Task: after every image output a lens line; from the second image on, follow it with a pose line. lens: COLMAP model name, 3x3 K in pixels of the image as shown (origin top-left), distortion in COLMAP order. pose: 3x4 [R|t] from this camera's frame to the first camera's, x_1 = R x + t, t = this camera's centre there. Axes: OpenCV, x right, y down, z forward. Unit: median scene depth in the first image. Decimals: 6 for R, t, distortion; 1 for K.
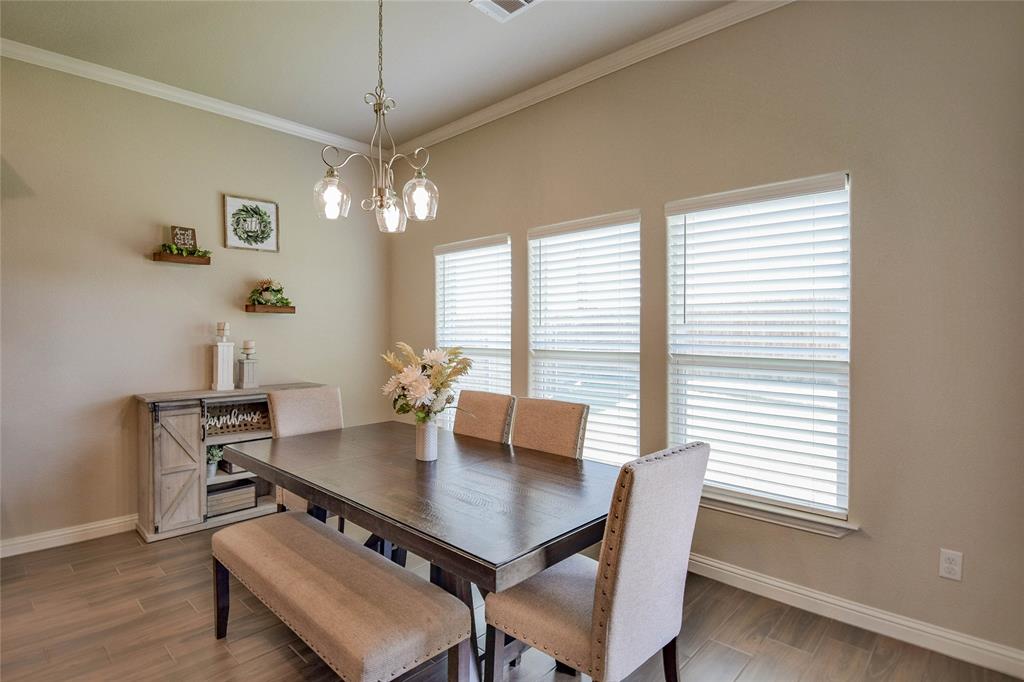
lens RADIAL K [[520.5, 0, 511.7], [0, 520.5, 340.4], [0, 0, 1]] dist [-0.003457, -0.015873]
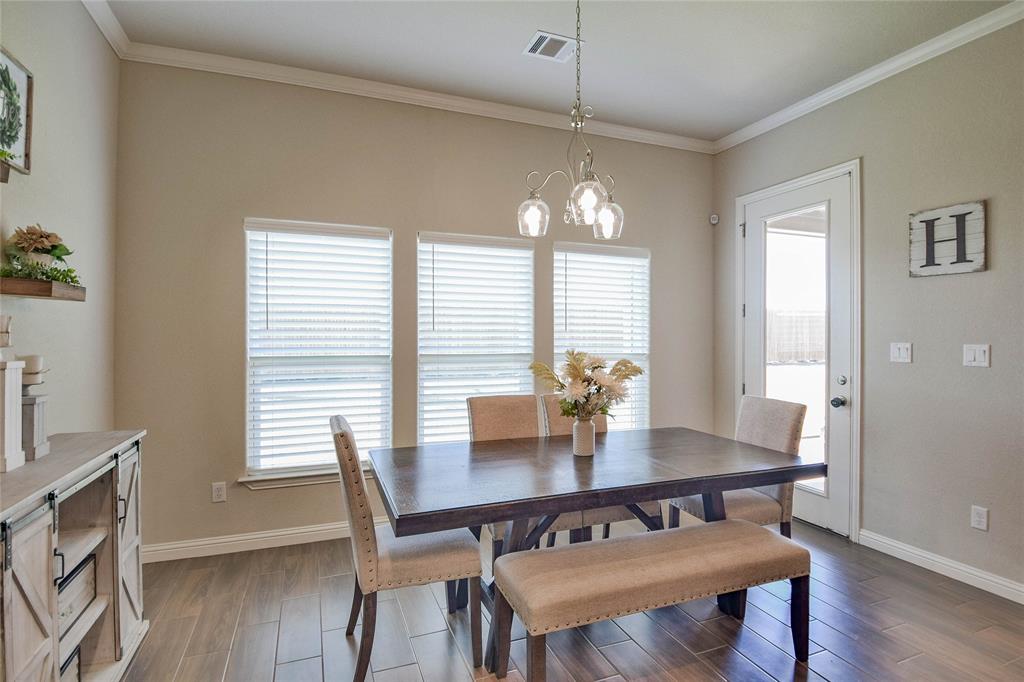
lens RADIAL K [[520.5, 0, 516.4], [0, 520.5, 337.1], [0, 0, 1]] dist [-0.003457, -0.015873]
pose [[0.414396, -0.001950, 0.910095, -0.763558], [0.009468, 0.999953, -0.002169, -0.011595], [-0.910048, 0.009515, 0.414394, 0.423468]]
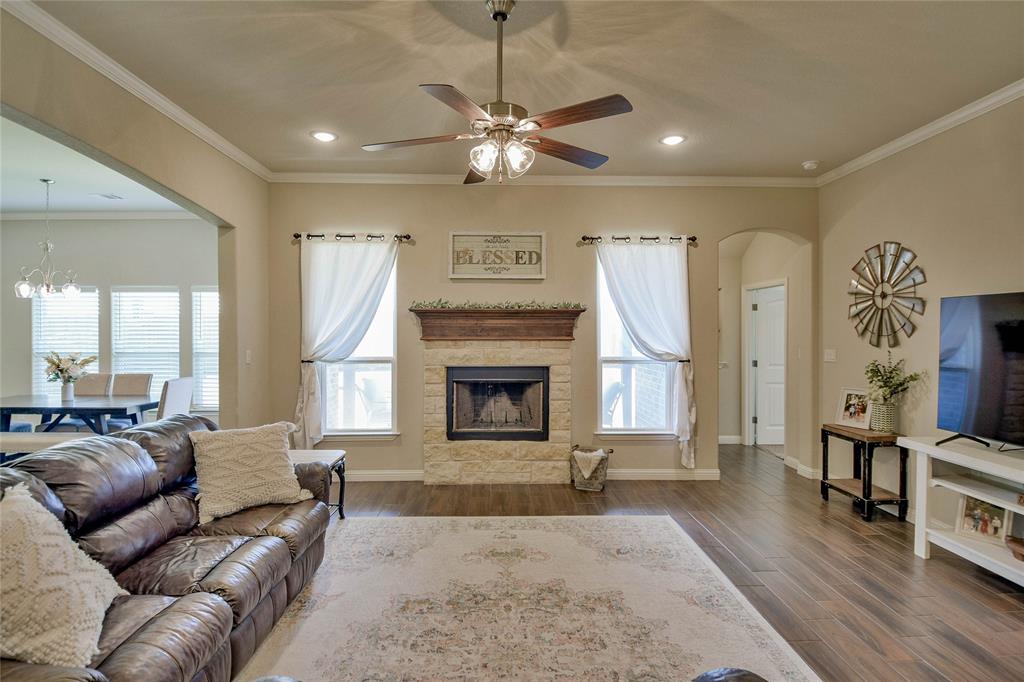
lens RADIAL K [[520.5, 0, 513.5], [0, 520.5, 336.9], [0, 0, 1]] dist [-0.003457, -0.015873]
pose [[0.715937, -0.001661, 0.698163, -0.218662], [0.007884, 0.999953, -0.005705, -0.013473], [-0.698120, 0.009589, 0.715916, -1.260595]]
